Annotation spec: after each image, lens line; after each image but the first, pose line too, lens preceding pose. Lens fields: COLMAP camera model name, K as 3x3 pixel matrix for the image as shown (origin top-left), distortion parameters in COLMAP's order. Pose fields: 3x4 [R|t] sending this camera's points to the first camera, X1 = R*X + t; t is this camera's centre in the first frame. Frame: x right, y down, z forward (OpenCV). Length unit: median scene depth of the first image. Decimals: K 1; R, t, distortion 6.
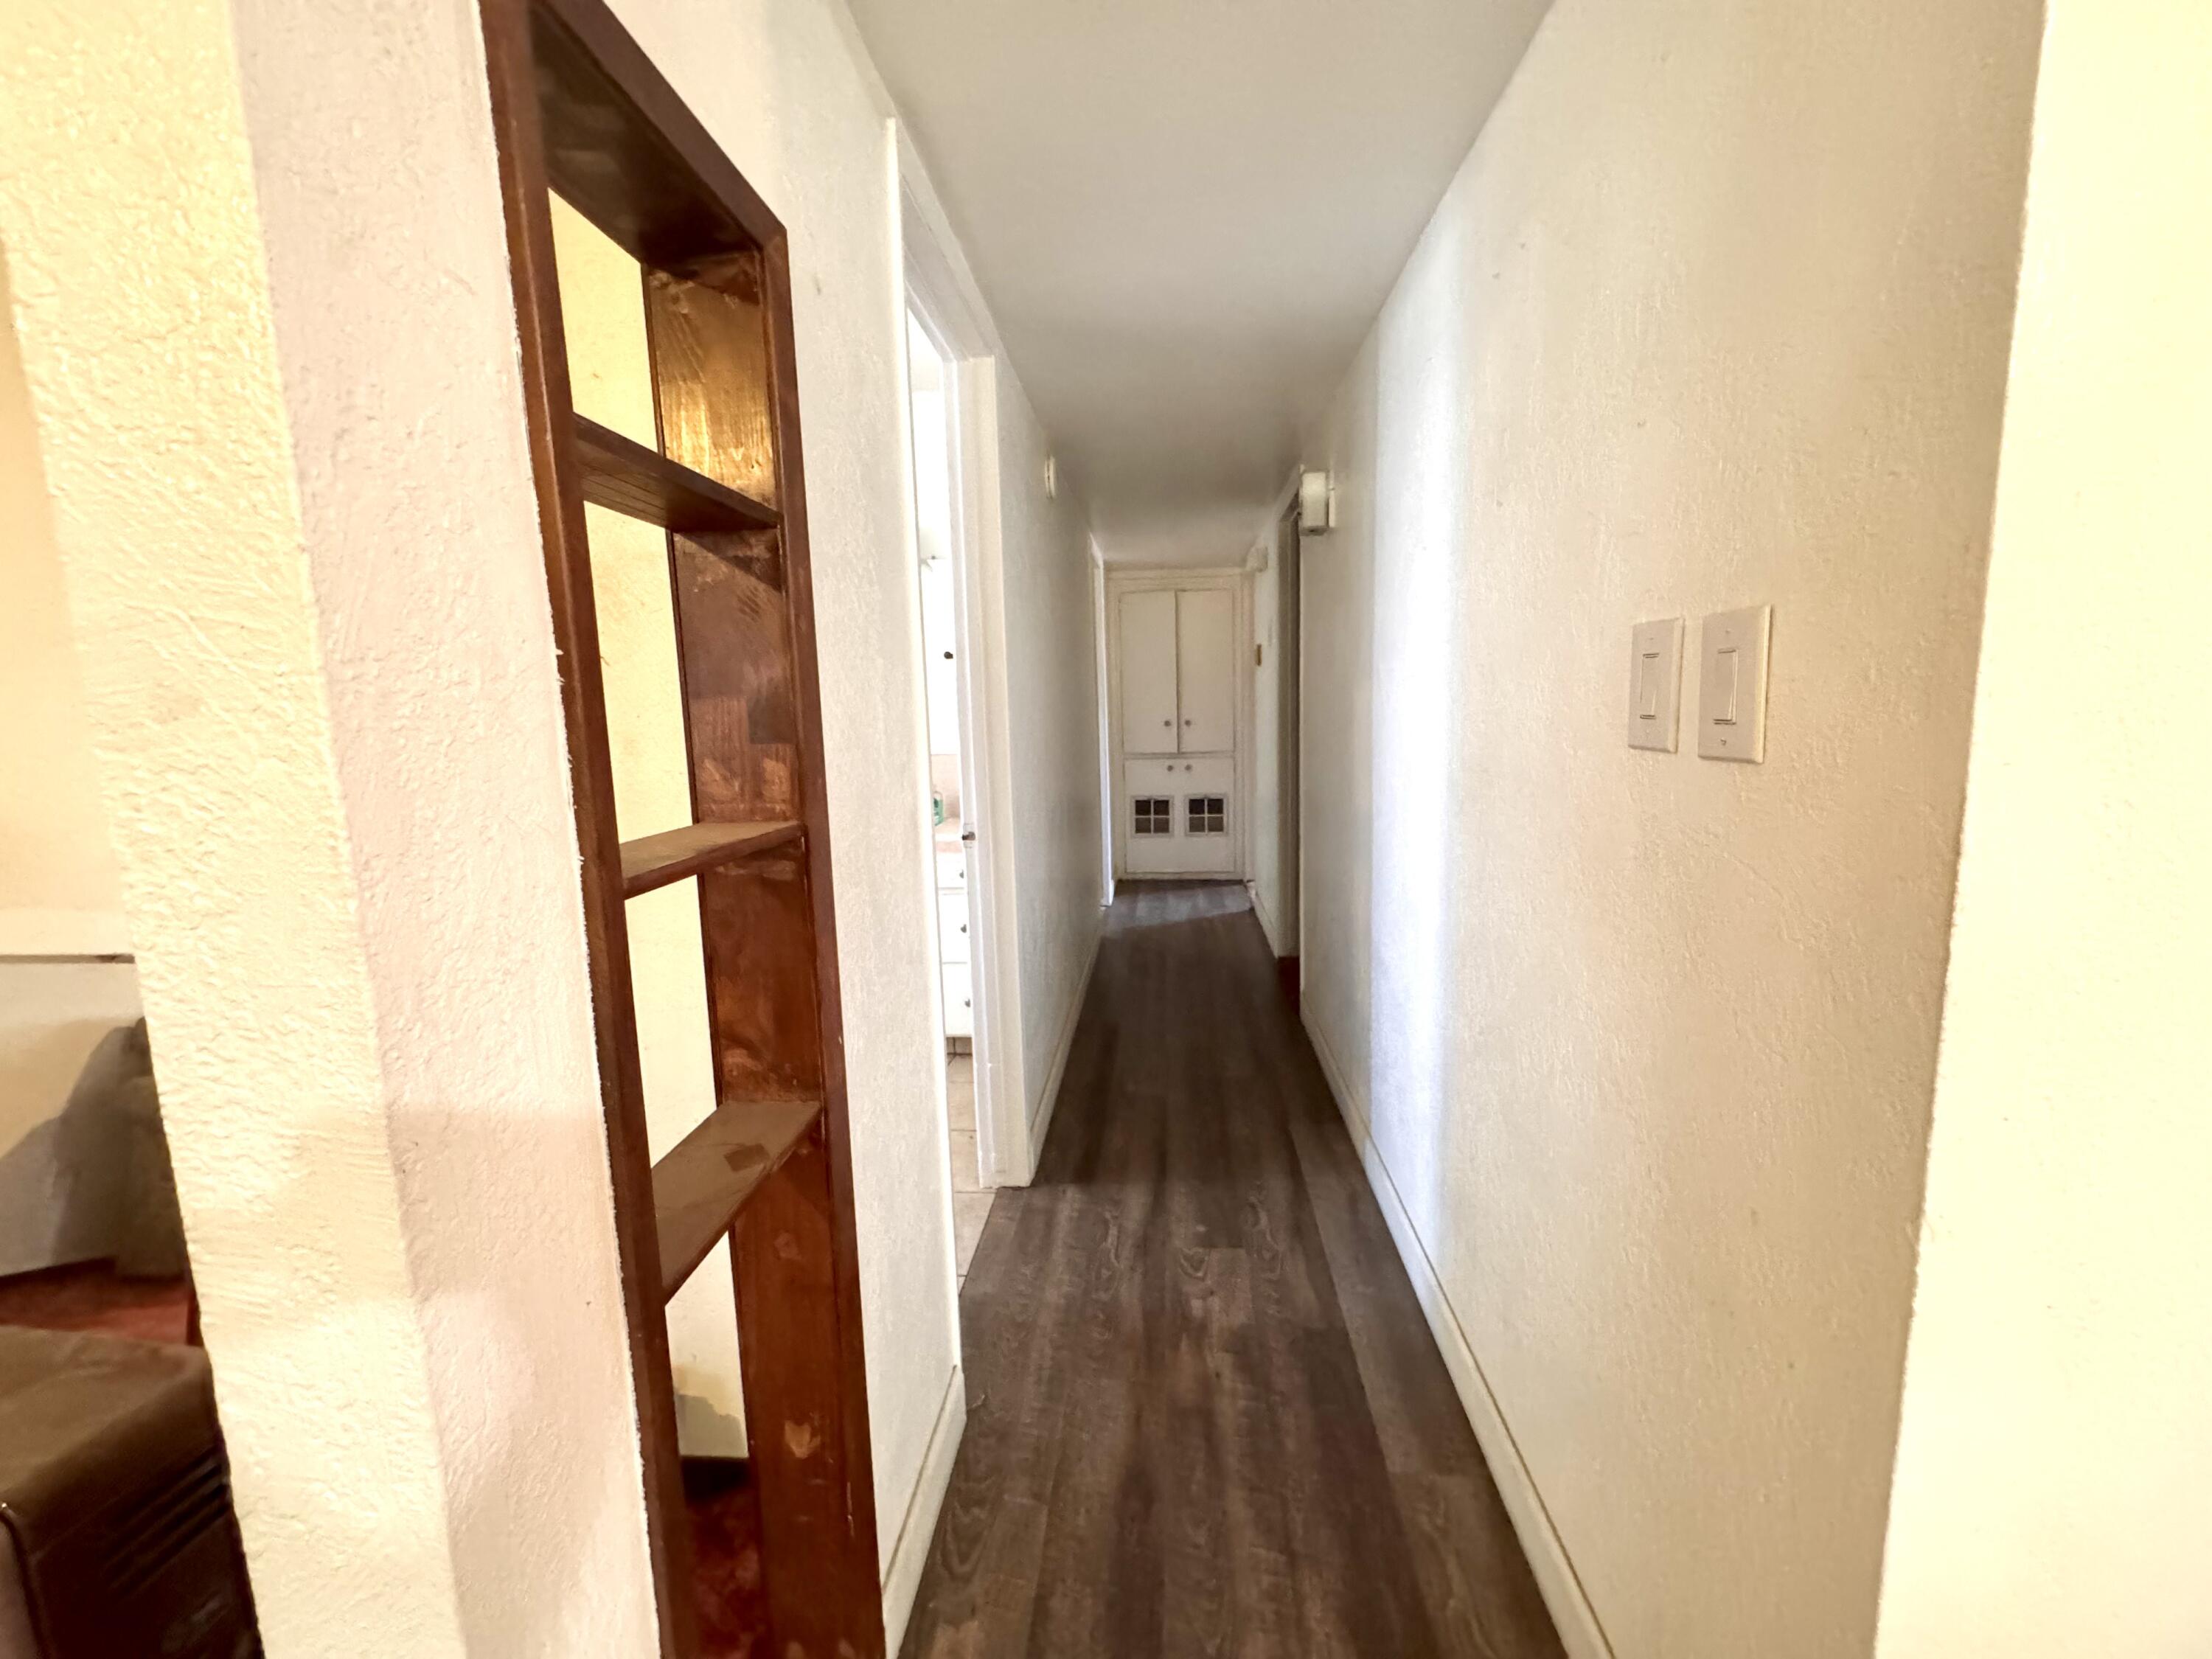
lens RADIAL K [[893.2, 0, 1095.1], [0, 893.2, 830.9], [0, 0, 1]] dist [-0.001400, -0.000122]
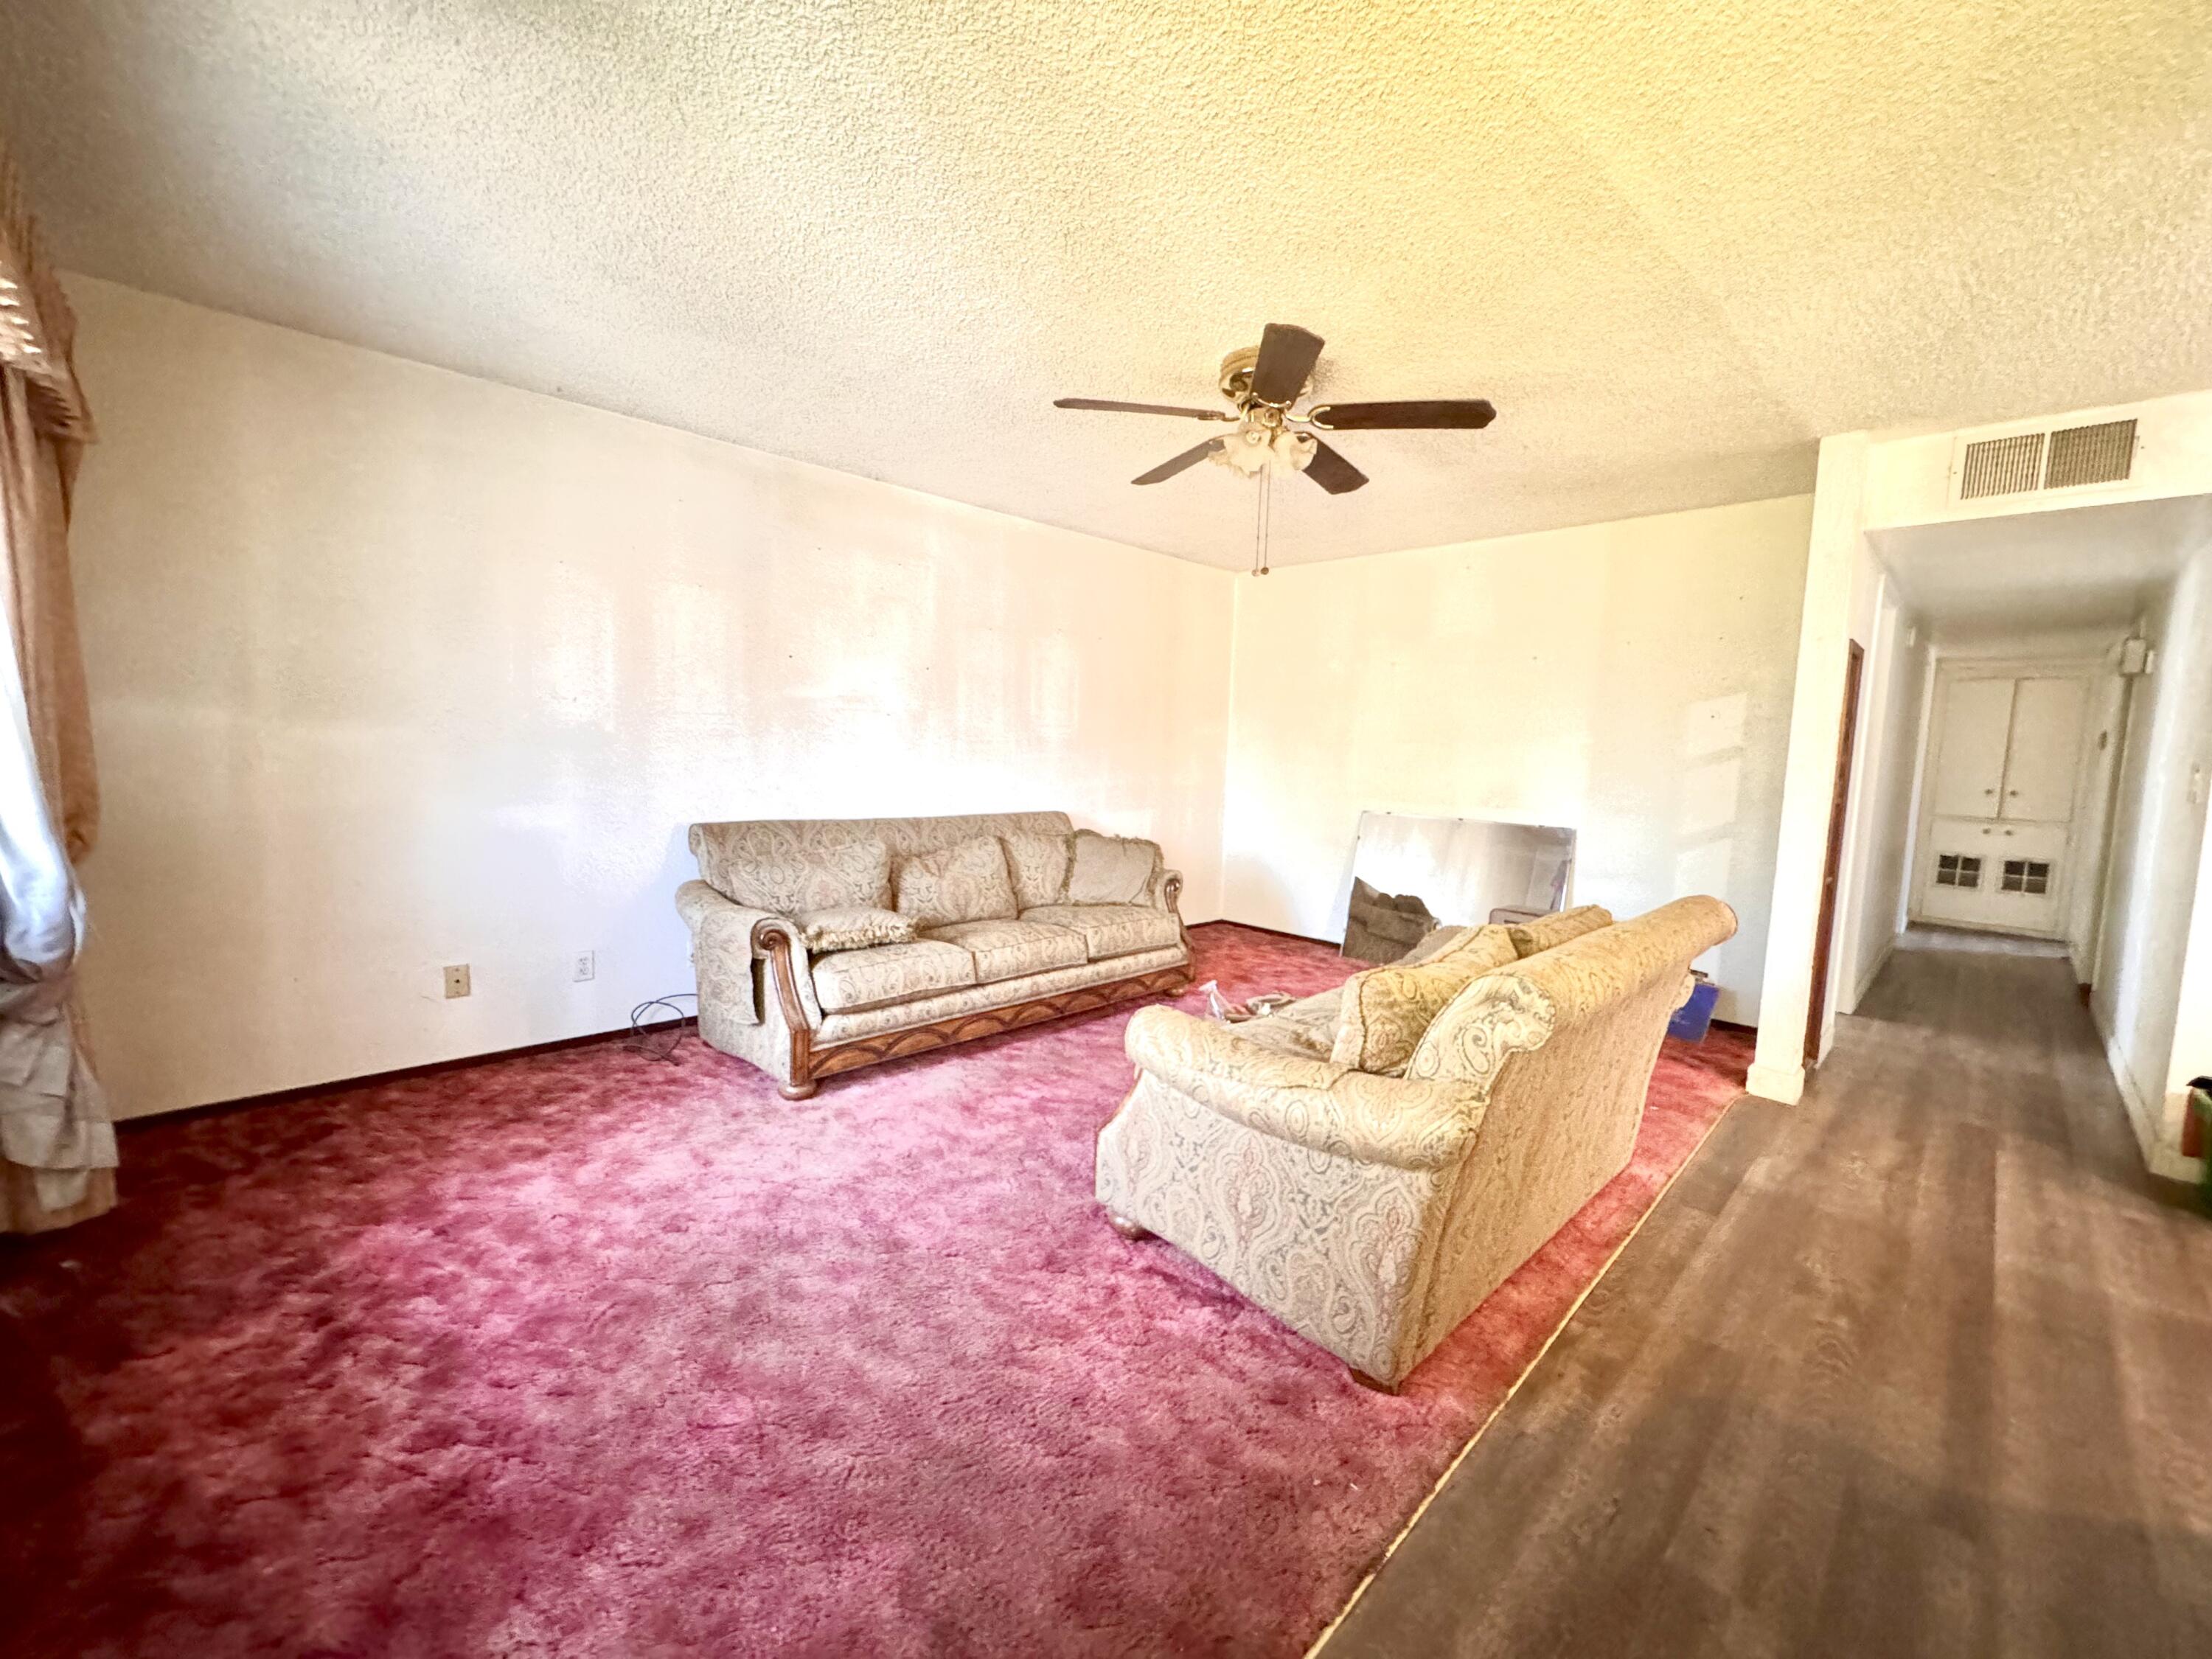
lens RADIAL K [[893.2, 0, 1095.1], [0, 893.2, 830.9], [0, 0, 1]] dist [-0.001400, -0.000122]
pose [[0.755217, 0.111414, -0.645937, -0.041144], [-0.142323, 0.989811, 0.004326, 0.087969], [0.639837, 0.088665, 0.763379, -0.613364]]
